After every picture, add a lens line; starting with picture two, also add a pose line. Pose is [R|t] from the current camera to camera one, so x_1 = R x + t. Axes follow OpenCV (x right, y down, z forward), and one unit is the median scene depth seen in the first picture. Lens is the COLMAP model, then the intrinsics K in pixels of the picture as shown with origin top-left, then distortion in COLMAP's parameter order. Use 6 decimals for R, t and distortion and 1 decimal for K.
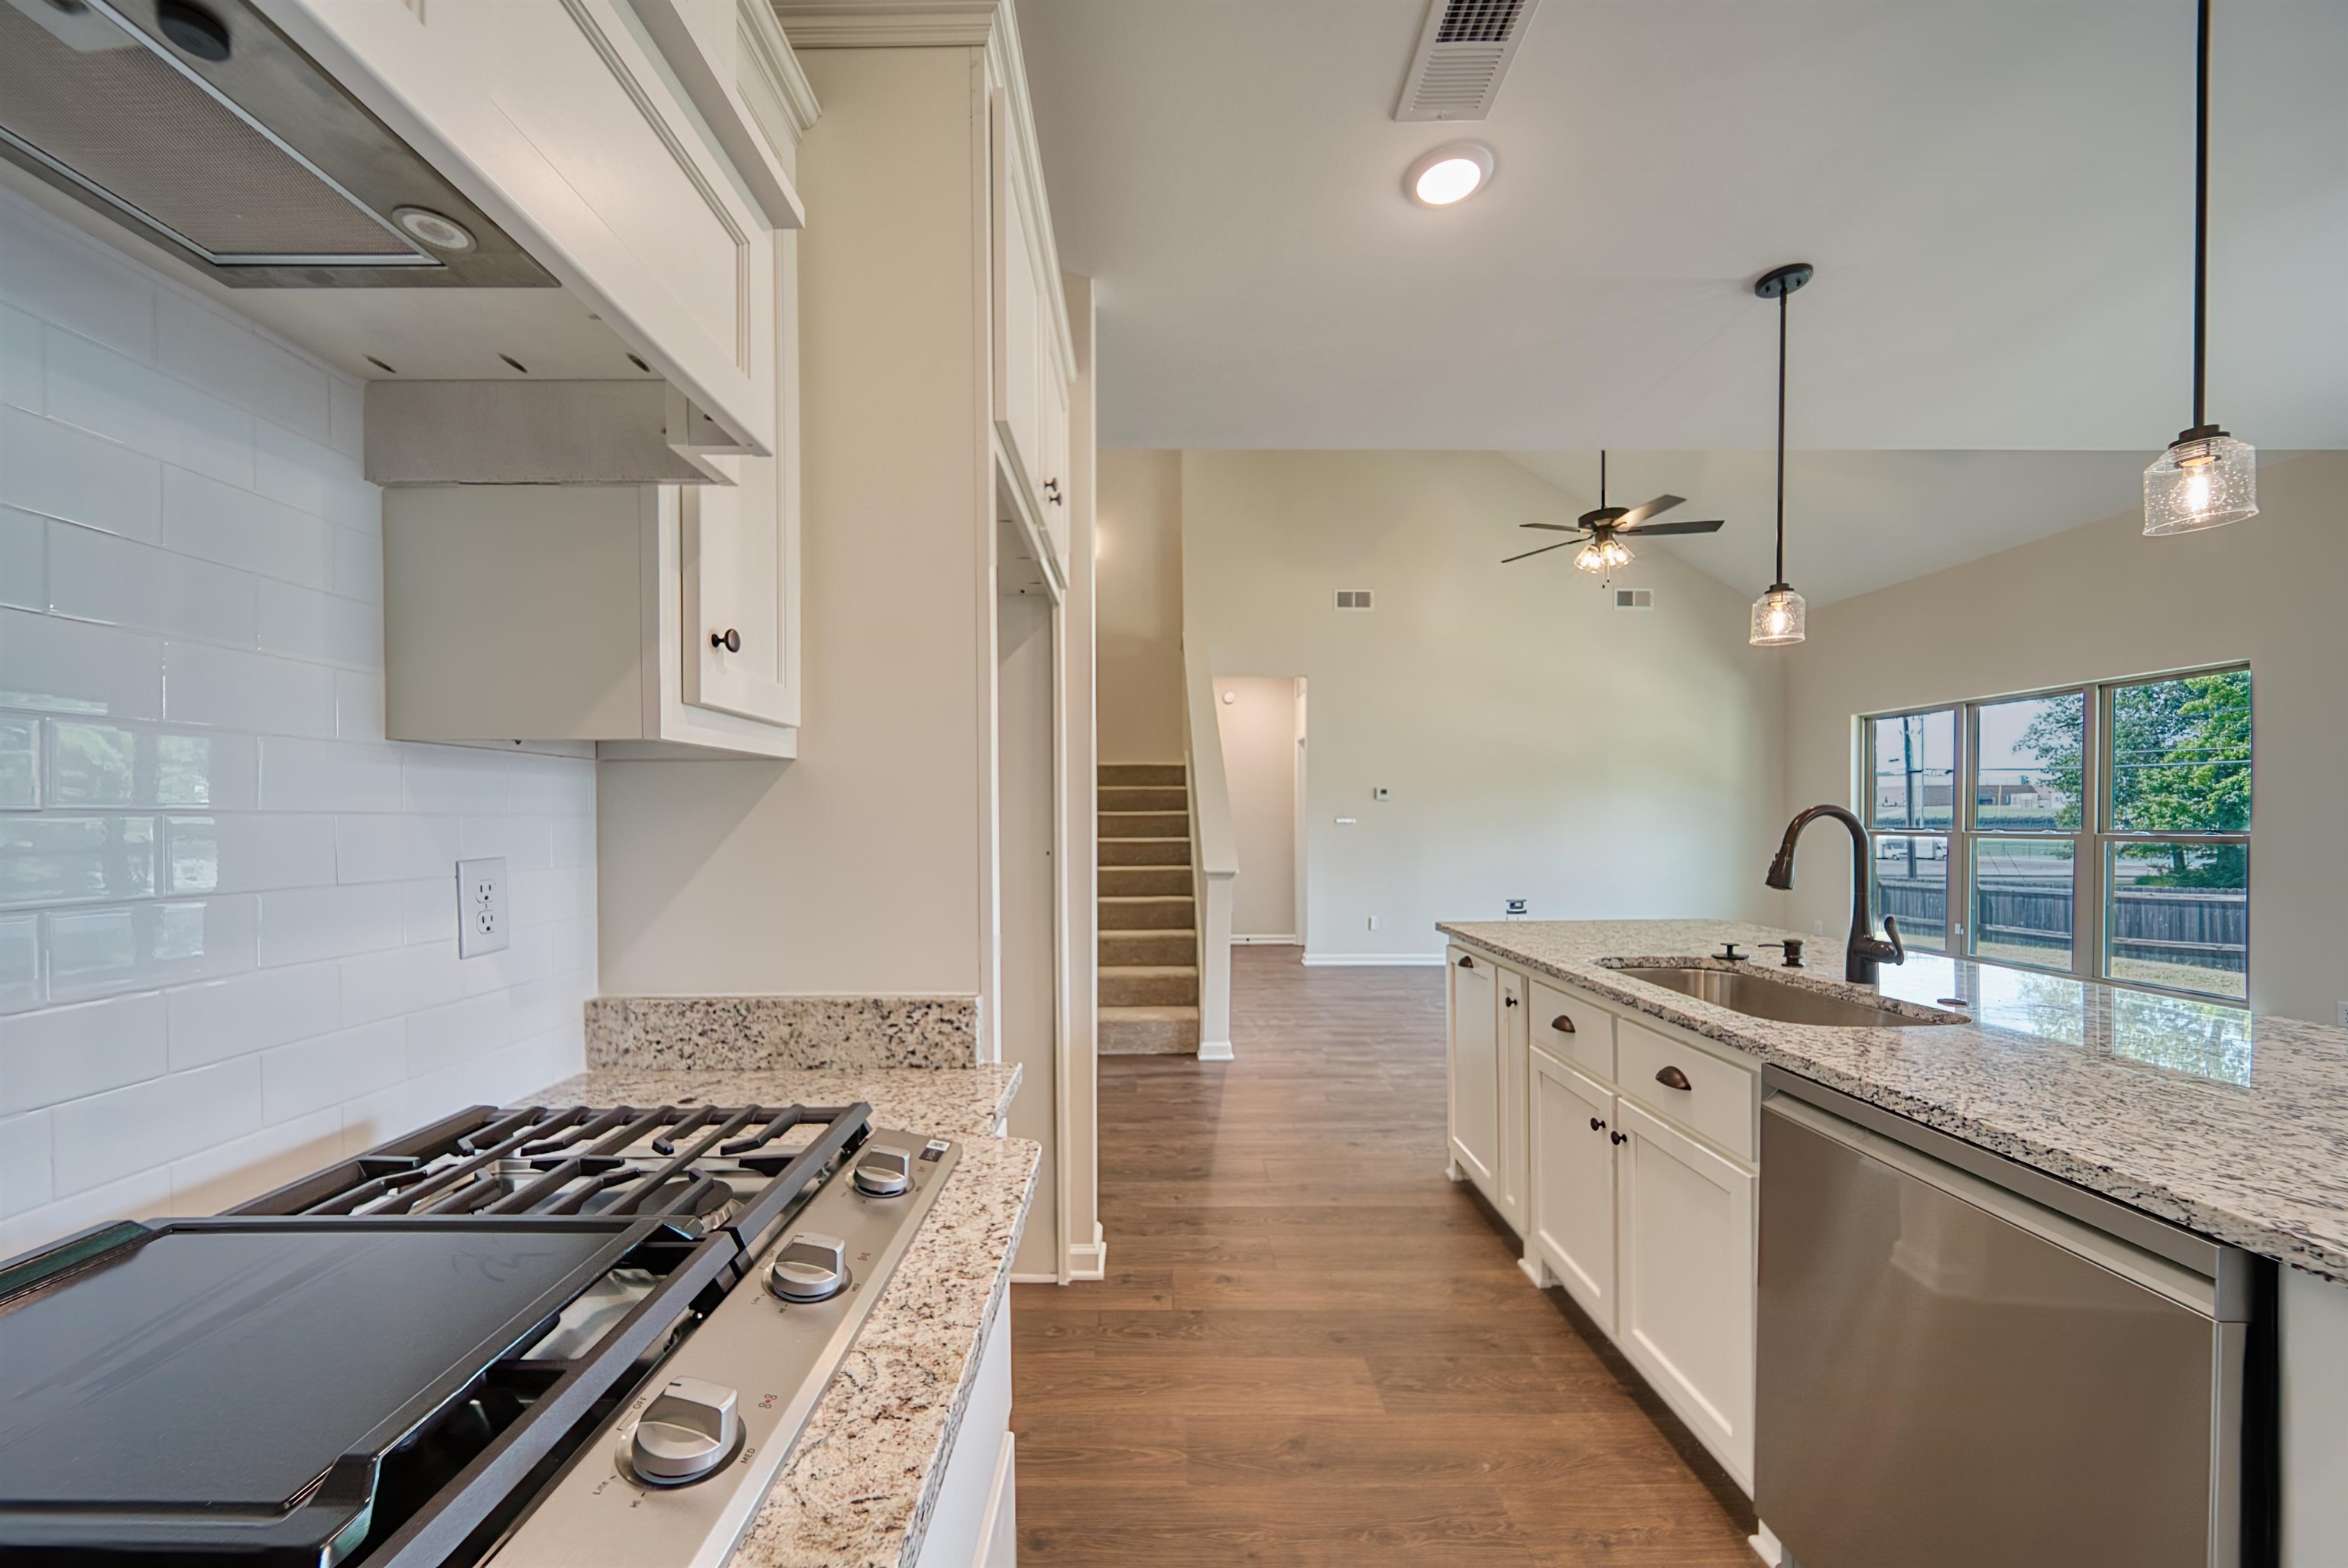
lens RADIAL K [[829.9, 0, 1154.8], [0, 829.9, 826.5], [0, 0, 1]] dist [-0.000496, -0.001673]
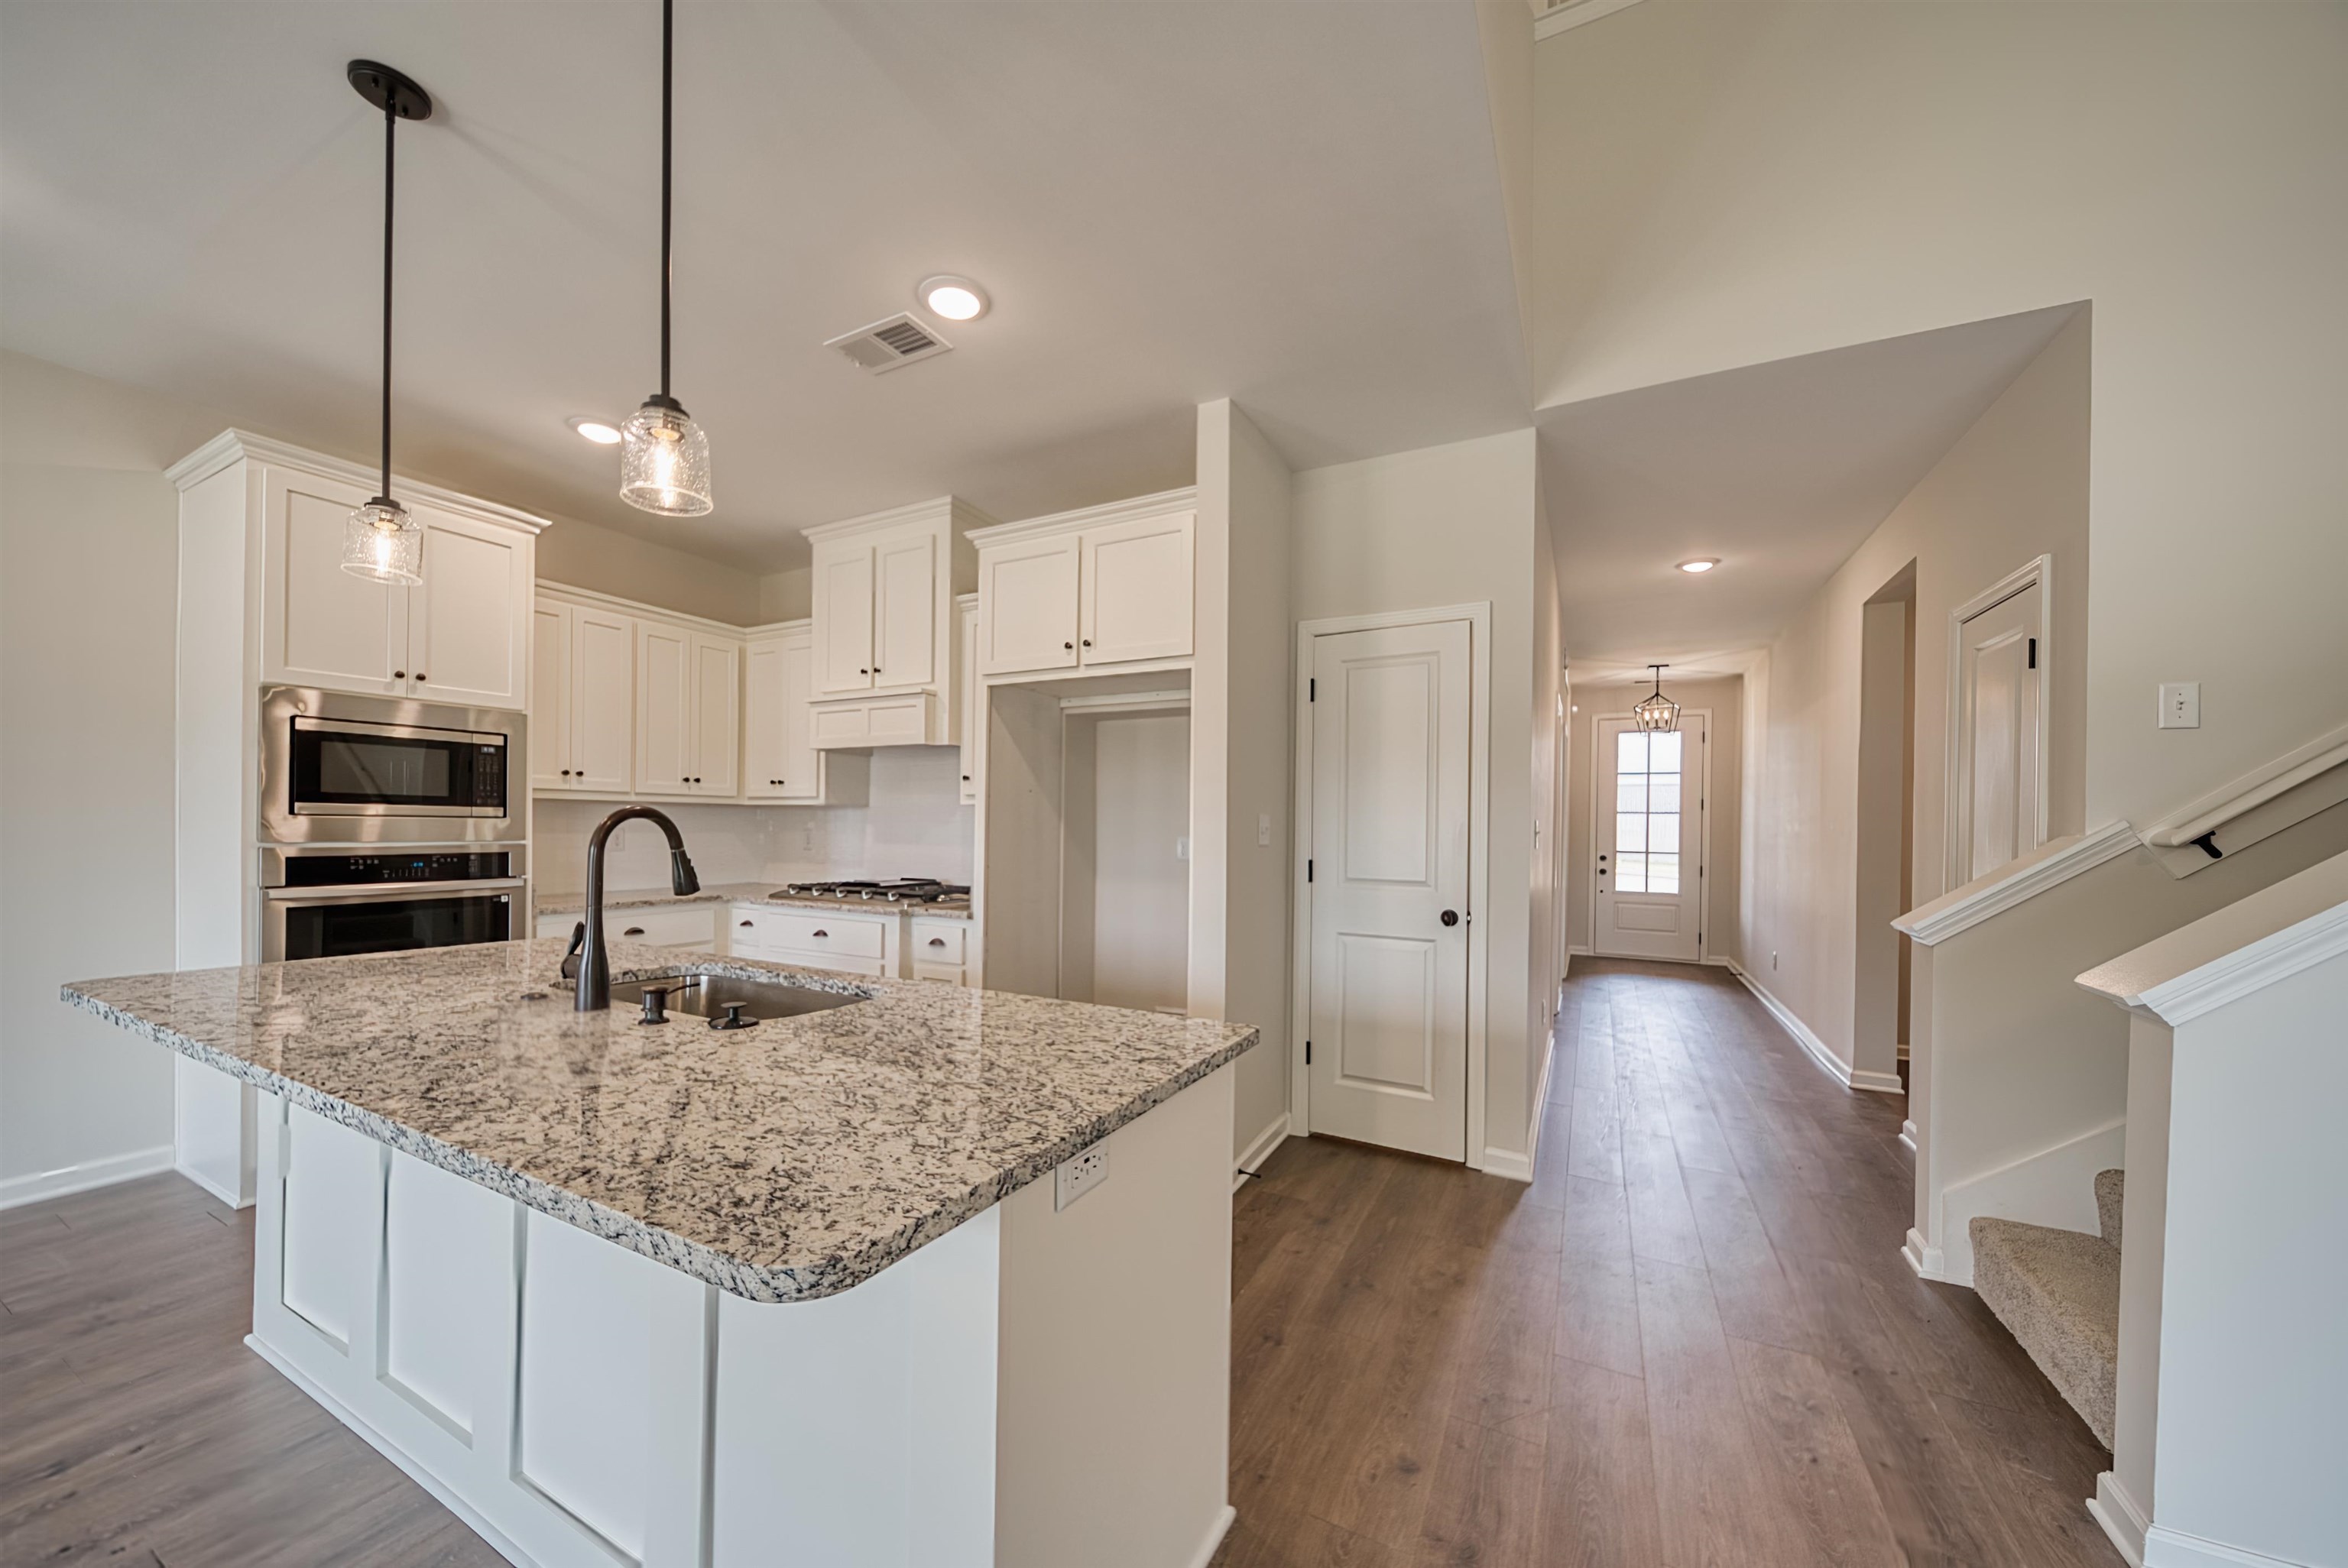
lens RADIAL K [[829.9, 0, 1154.8], [0, 829.9, 826.5], [0, 0, 1]] dist [-0.000496, -0.001673]
pose [[-0.465440, -0.003399, -0.885073, 1.343711], [-0.020488, 0.999766, 0.006935, -0.021476], [0.884842, 0.021361, -0.465401, 1.917805]]
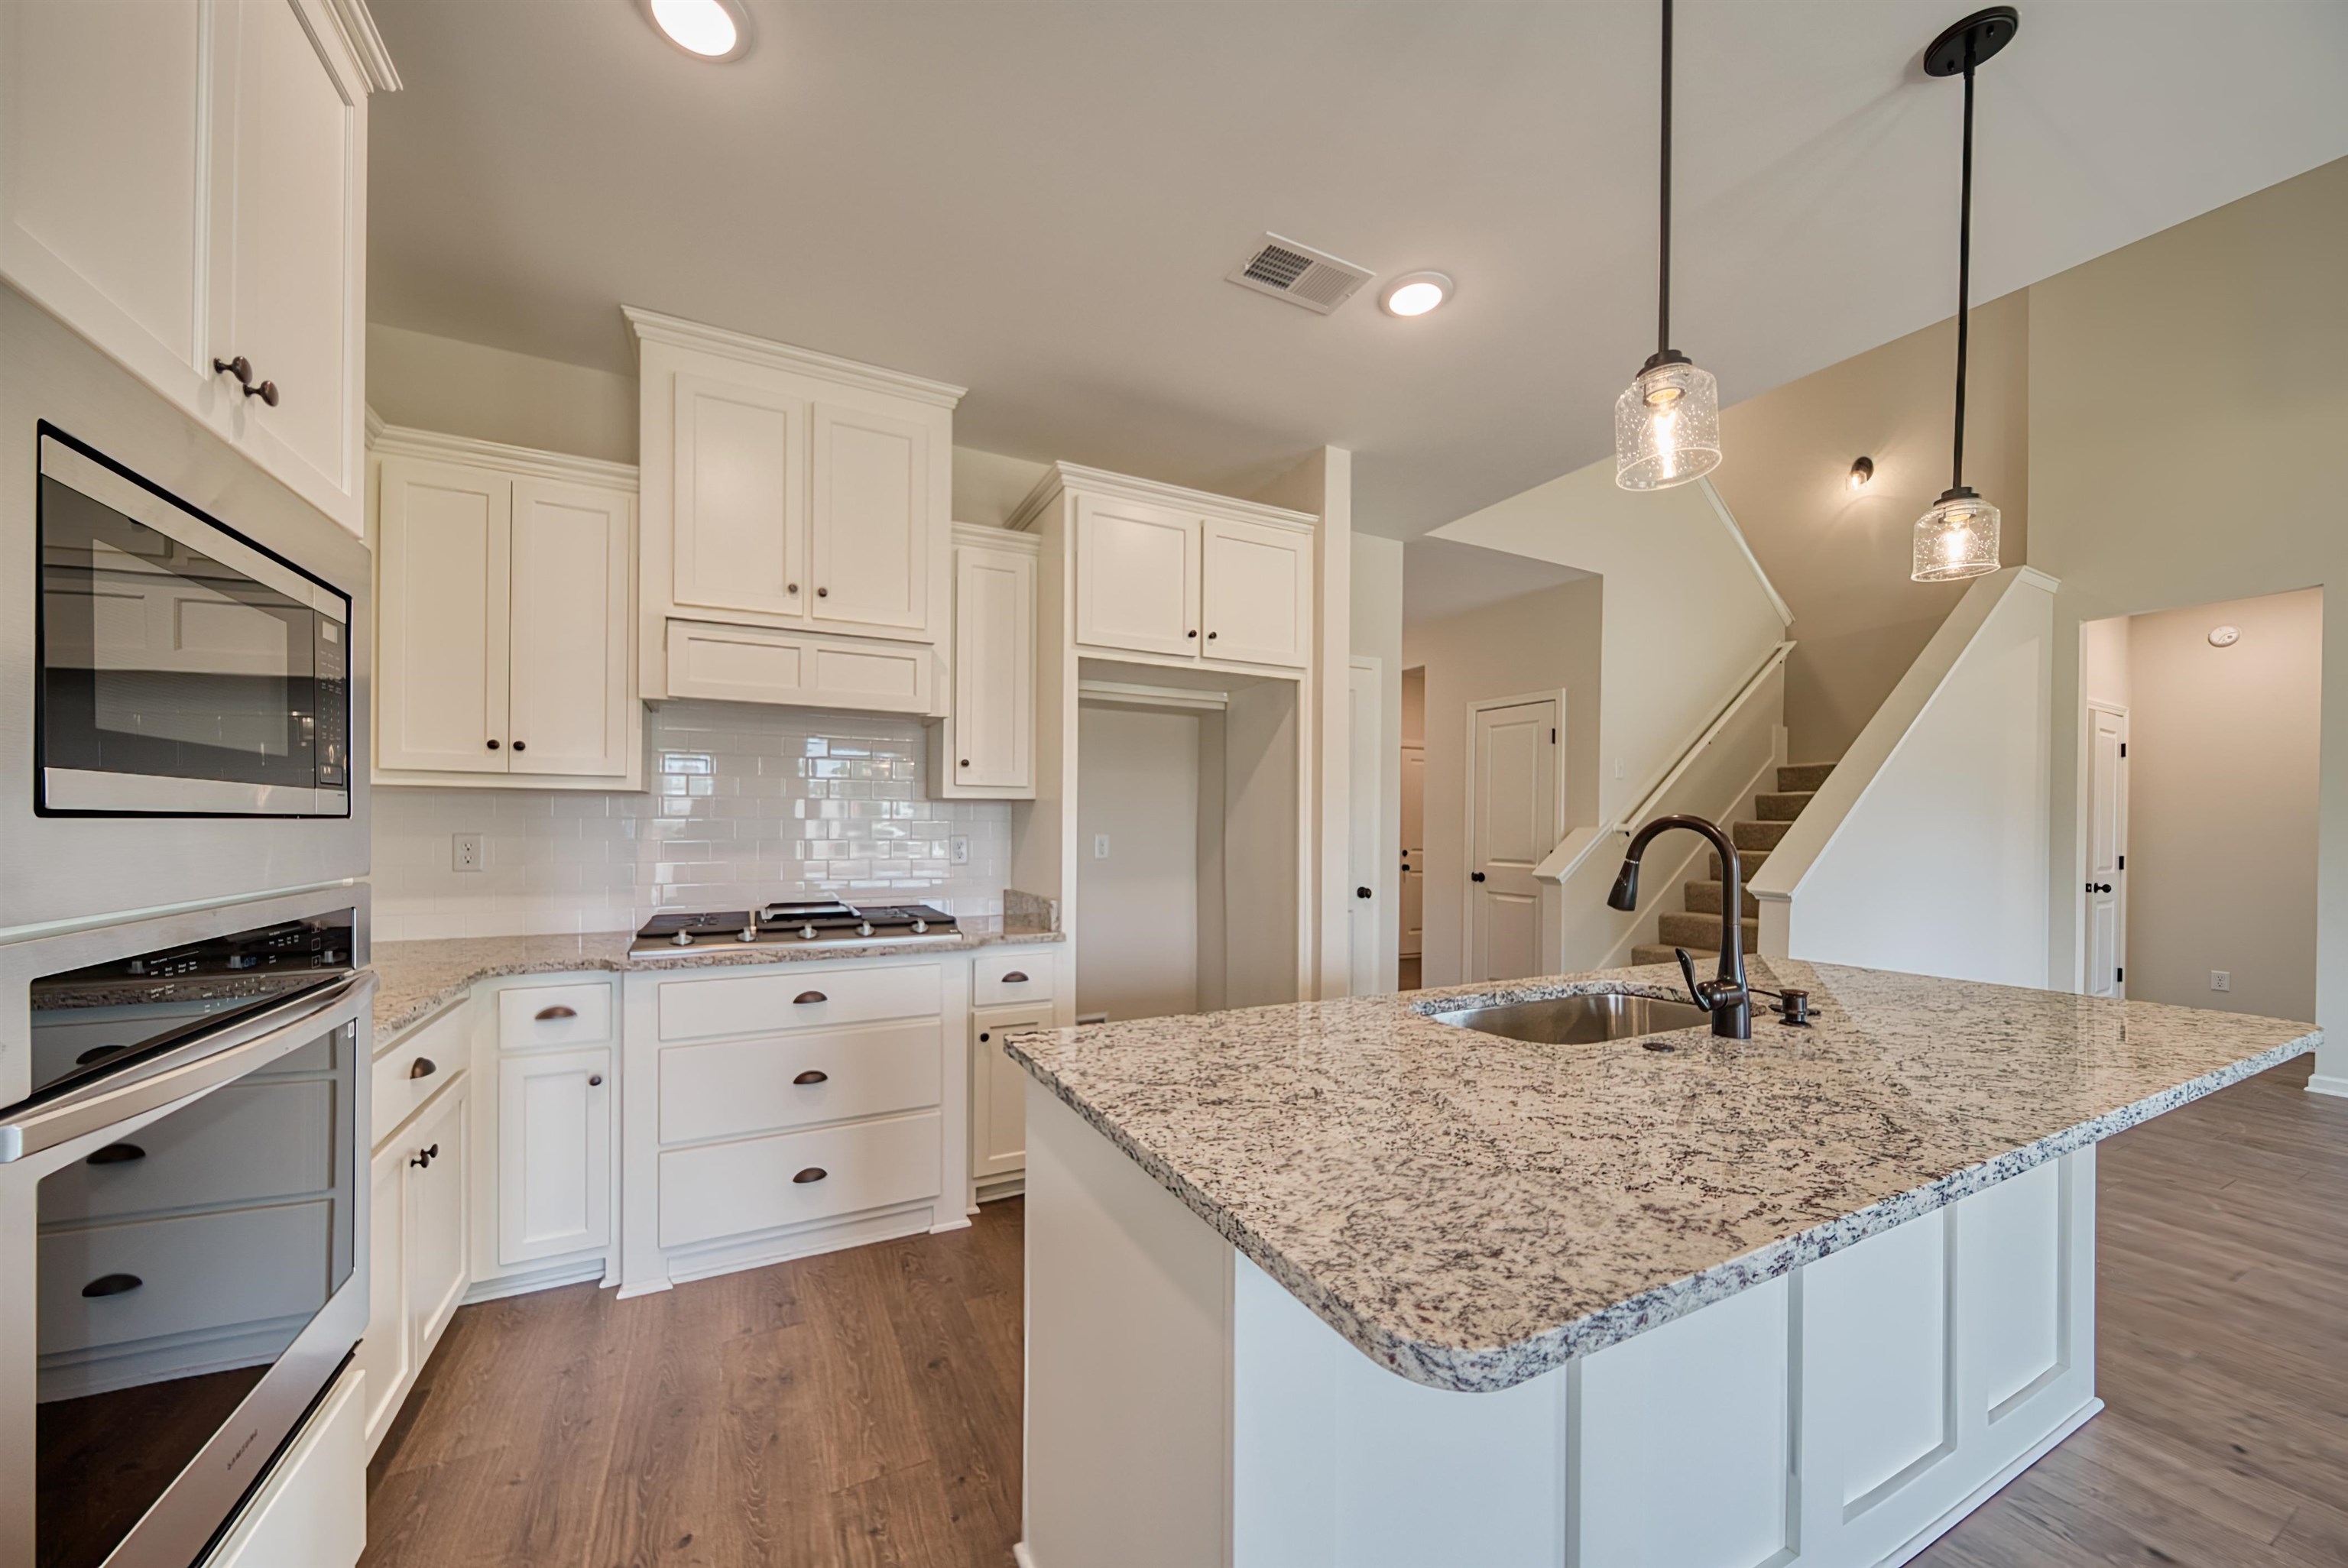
lens RADIAL K [[829.9, 0, 1154.8], [0, 829.9, 826.5], [0, 0, 1]] dist [-0.000496, -0.001673]
pose [[0.446713, 0.006823, -0.894651, 1.314797], [-0.017561, 0.999845, -0.001143, -0.002553], [0.894505, 0.016222, 0.446764, 0.147178]]
